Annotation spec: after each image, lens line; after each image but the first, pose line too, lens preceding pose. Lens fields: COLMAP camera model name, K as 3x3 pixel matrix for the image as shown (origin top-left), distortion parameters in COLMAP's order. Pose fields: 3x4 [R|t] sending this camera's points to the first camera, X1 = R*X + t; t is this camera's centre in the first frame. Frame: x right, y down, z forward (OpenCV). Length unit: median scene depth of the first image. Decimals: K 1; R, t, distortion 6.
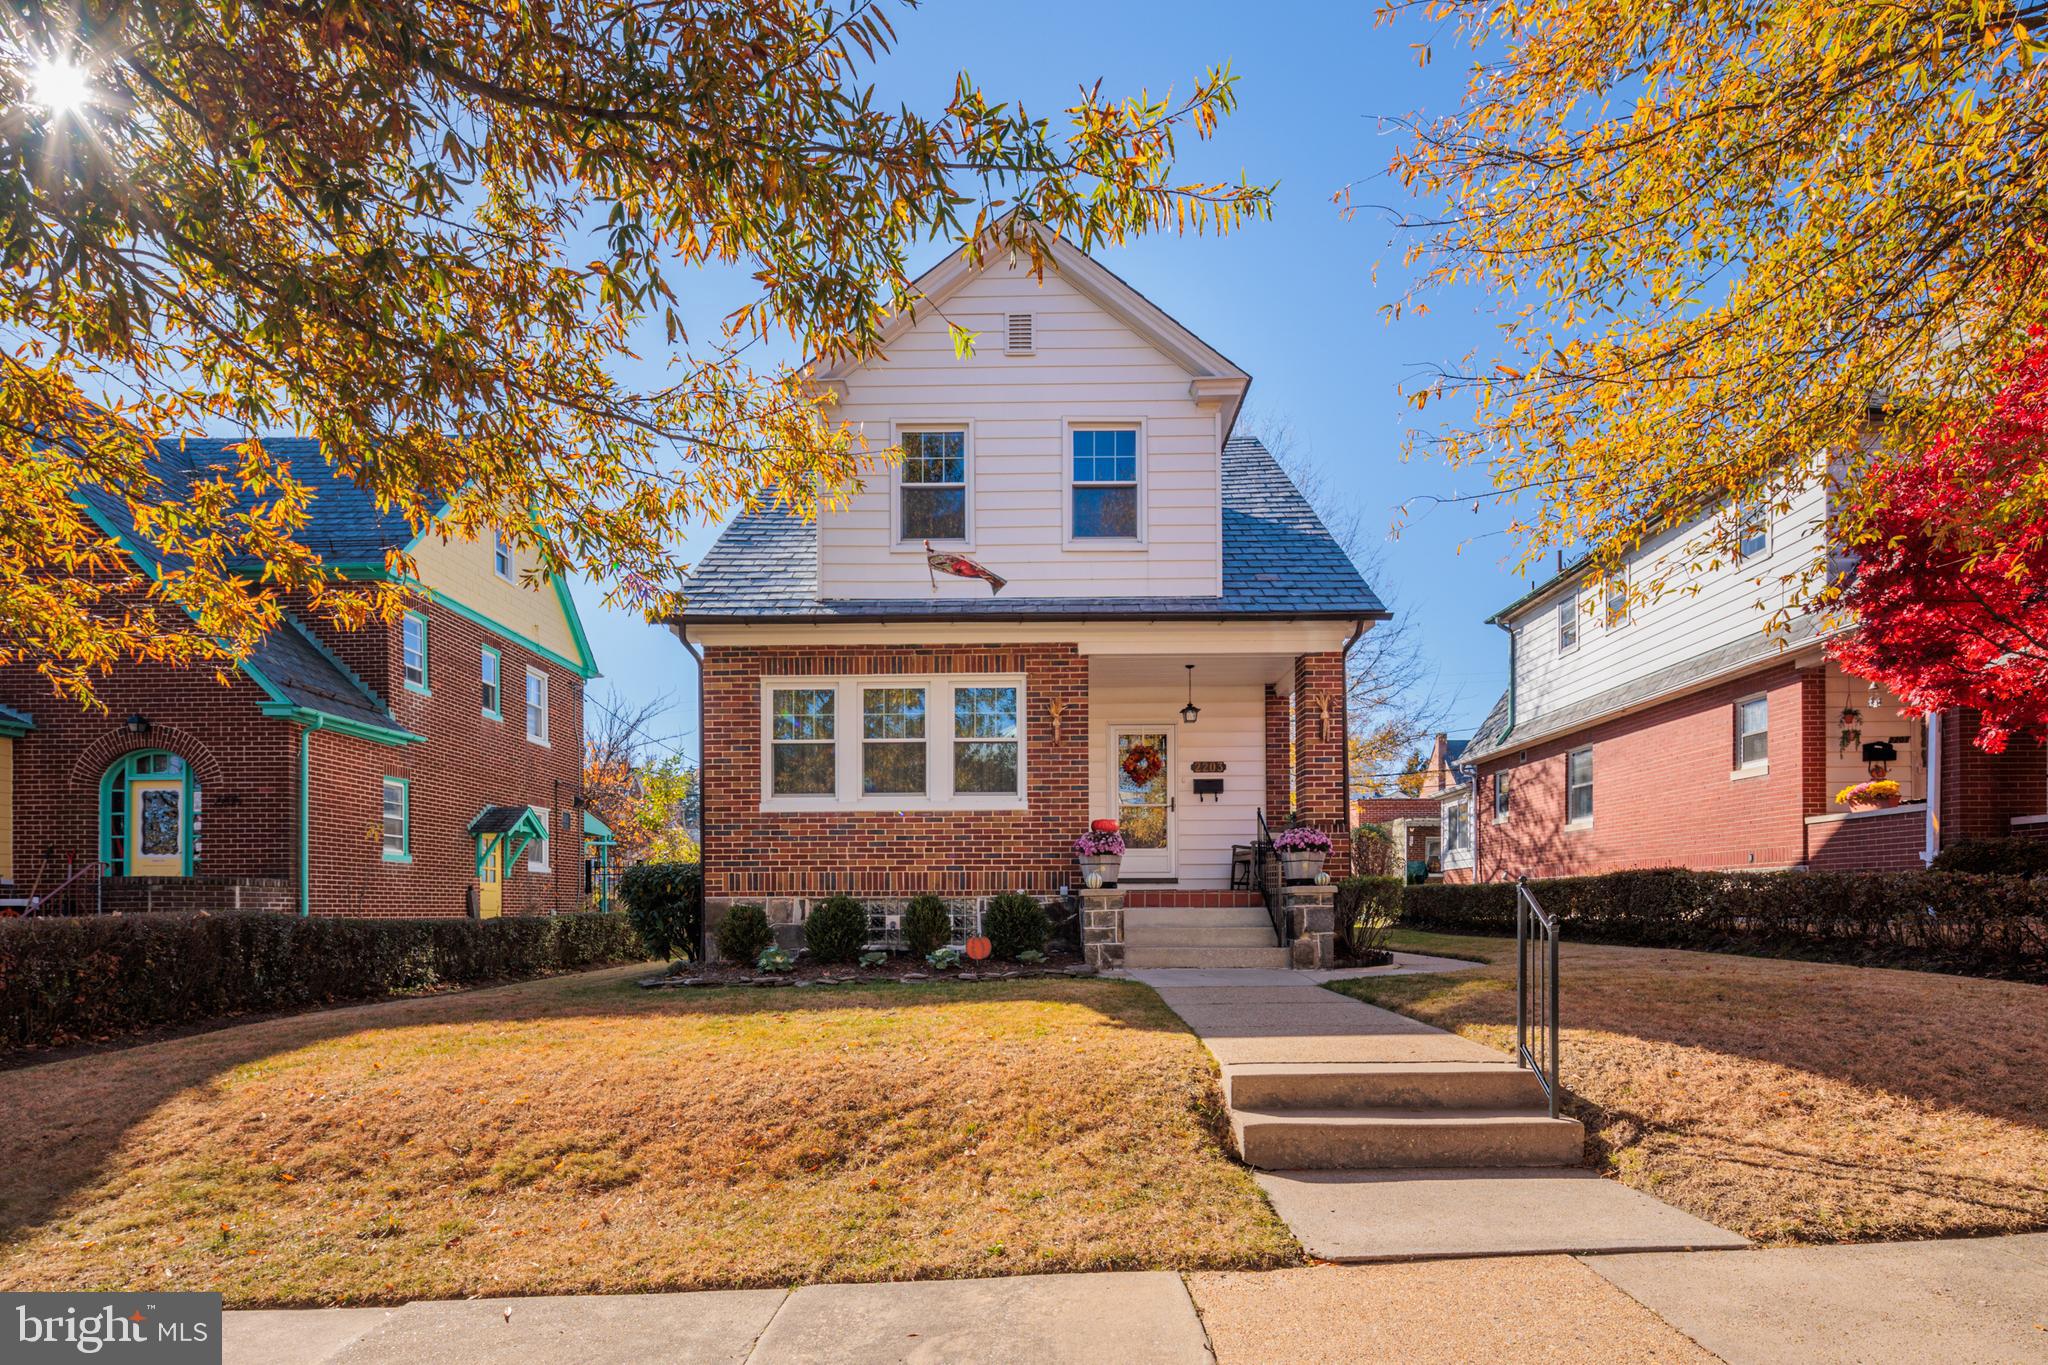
lens RADIAL K [[996.5, 0, 1023.1], [0, 996.5, 906.7], [0, 0, 1]] dist [-0.001316, 0.000175]
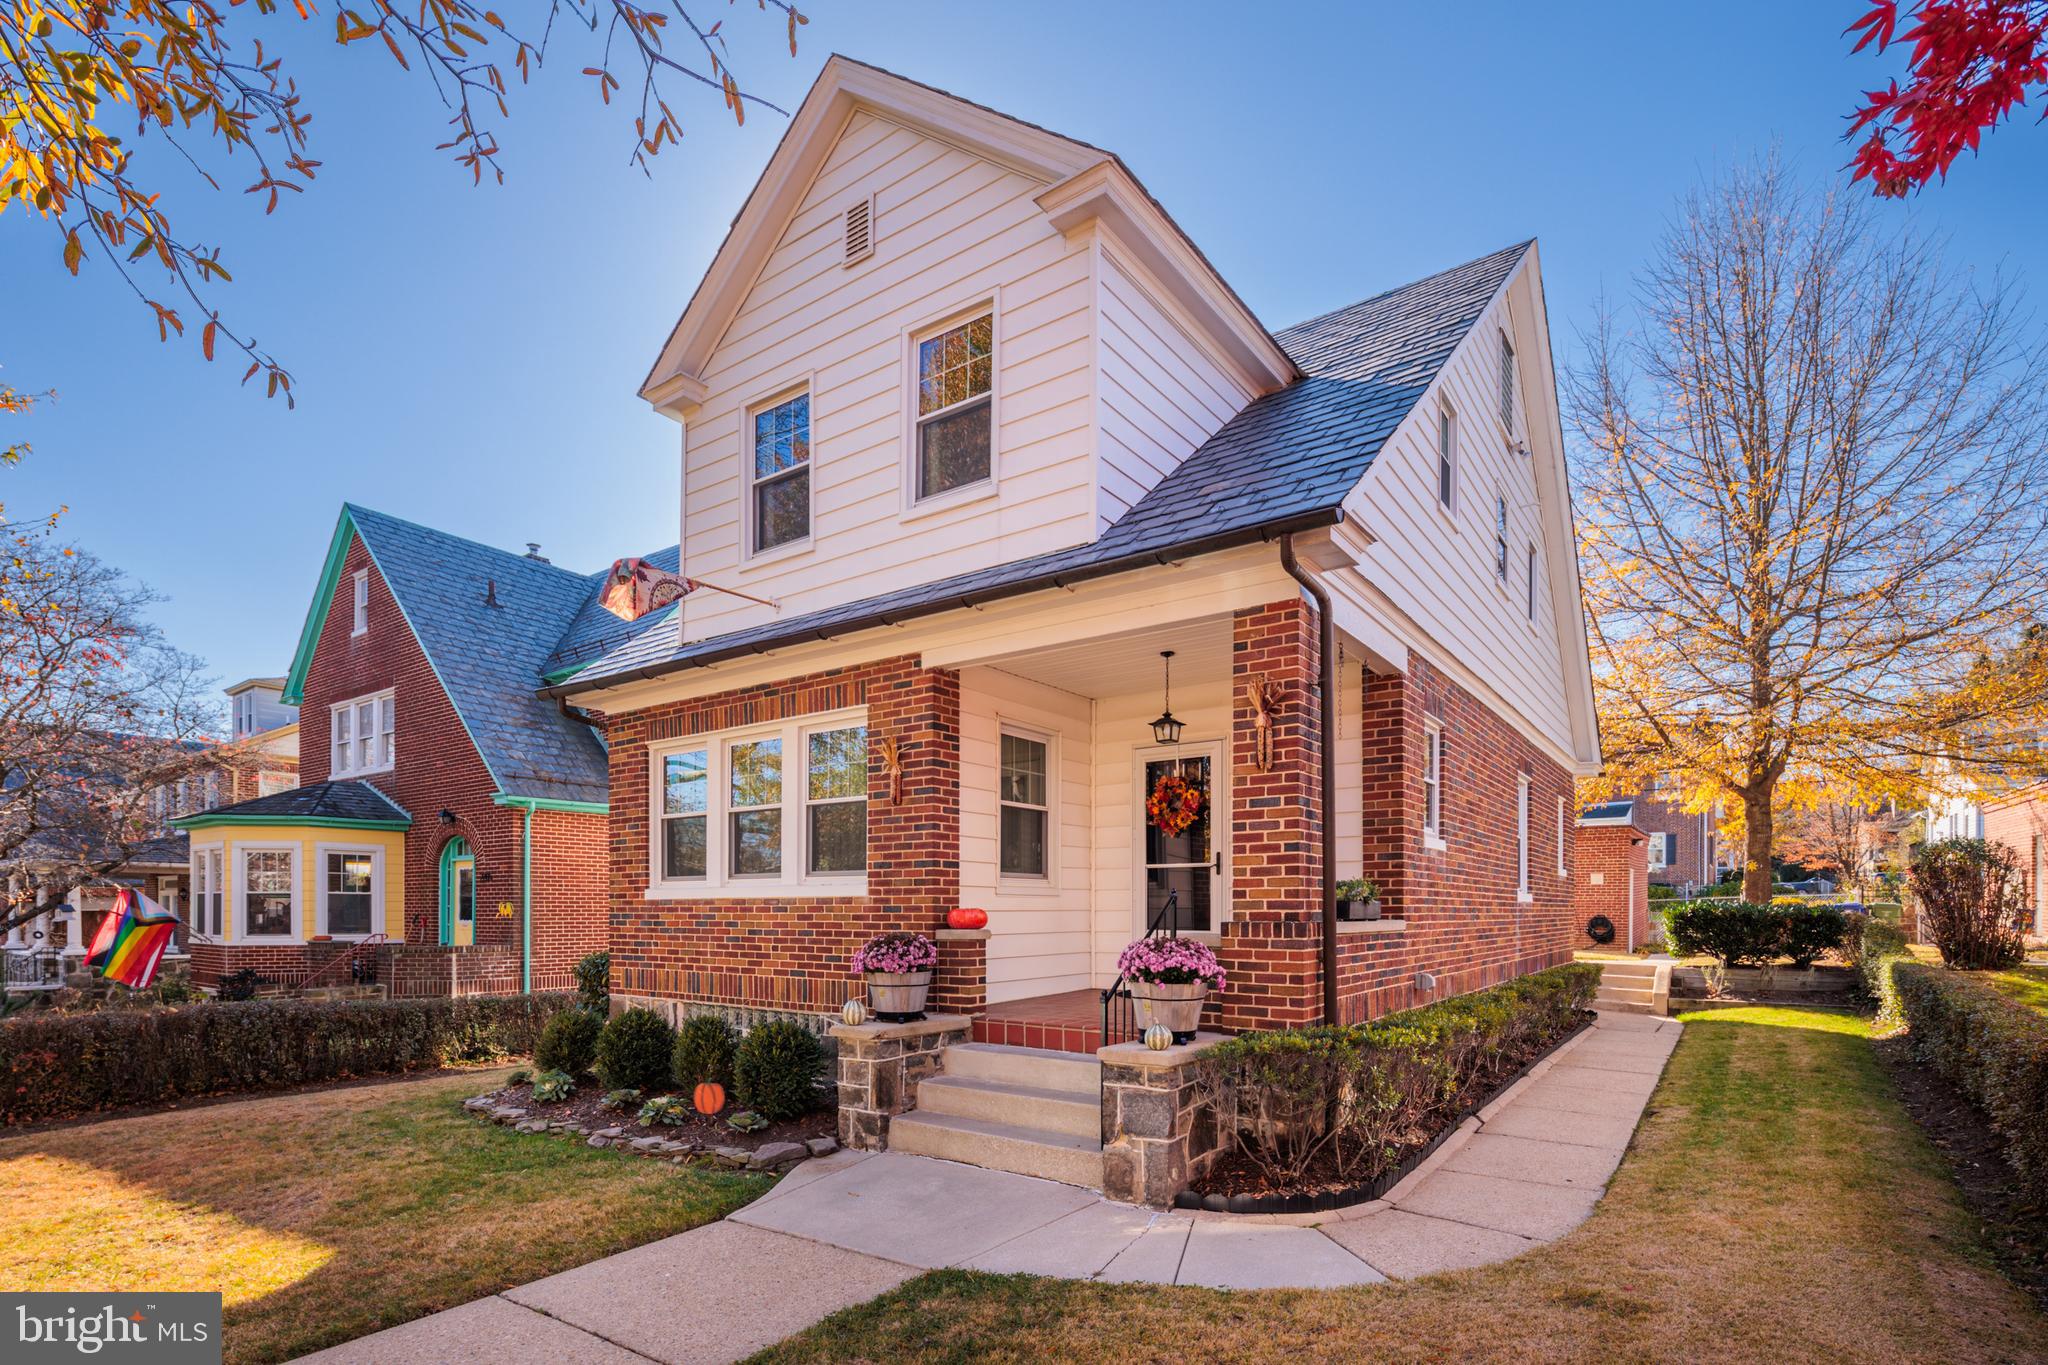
lens RADIAL K [[996.5, 0, 1023.1], [0, 996.5, 906.7], [0, 0, 1]] dist [-0.001316, 0.000175]
pose [[0.819294, 0.002408, -0.573369, 0.503096], [-0.002522, 0.999997, 0.000595, -0.089836], [0.573369, 0.000959, 0.819297, 0.476754]]
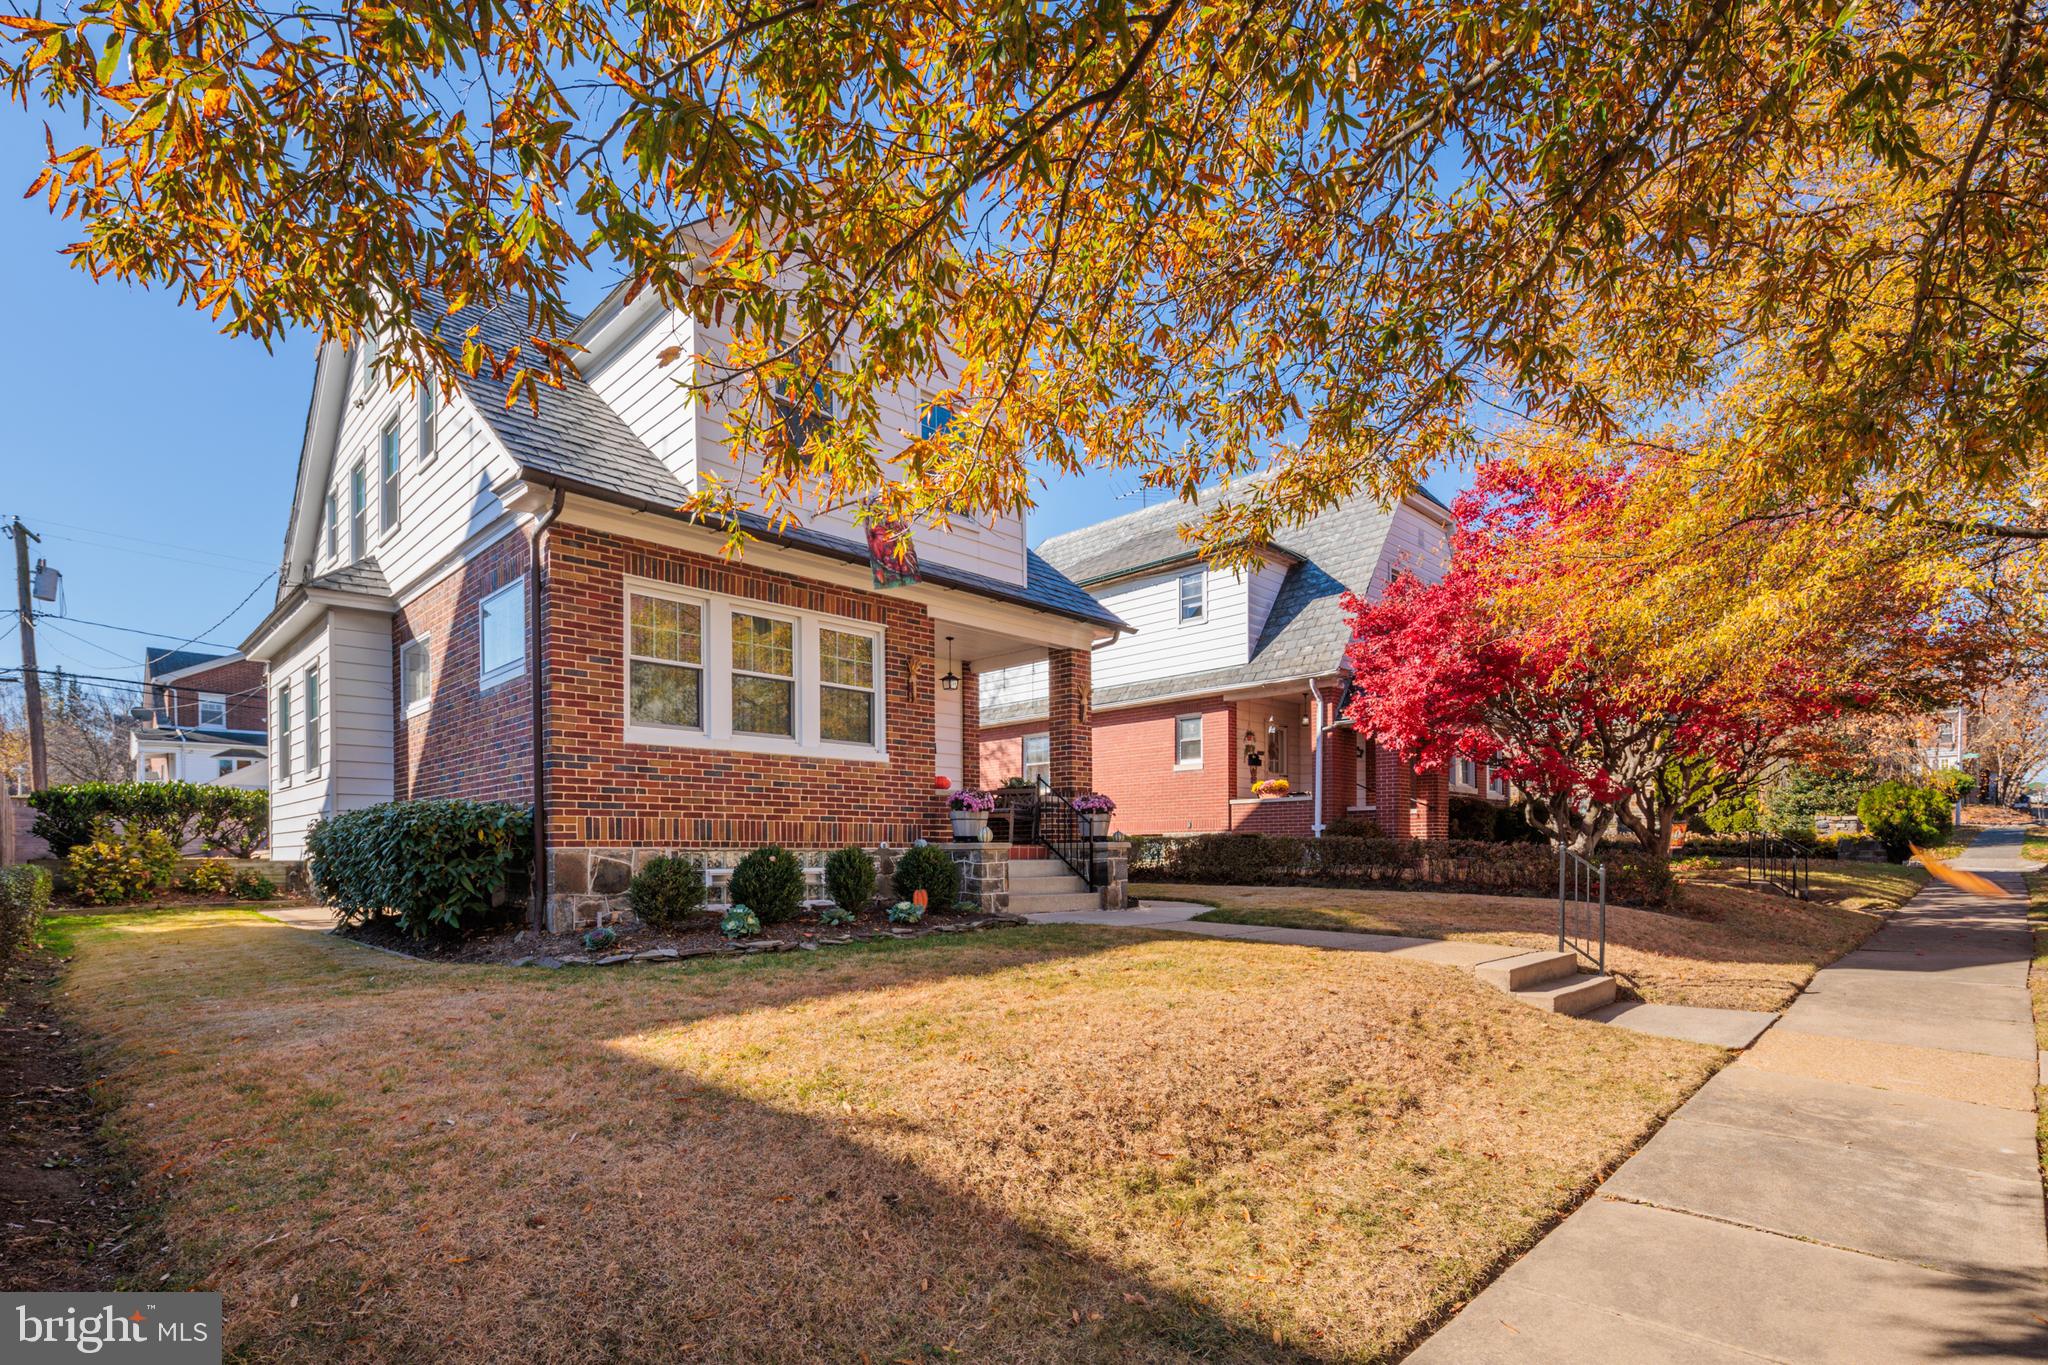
lens RADIAL K [[992.7, 0, 1014.4], [0, 992.7, 855.9], [0, 0, 1]] dist [0.000131, -0.000165]
pose [[0.698871, 0.000986, 0.715248, -0.617654], [0.001935, 0.999993, -0.003269, 0.000110], [-0.715246, 0.003669, 0.698864, 0.212479]]
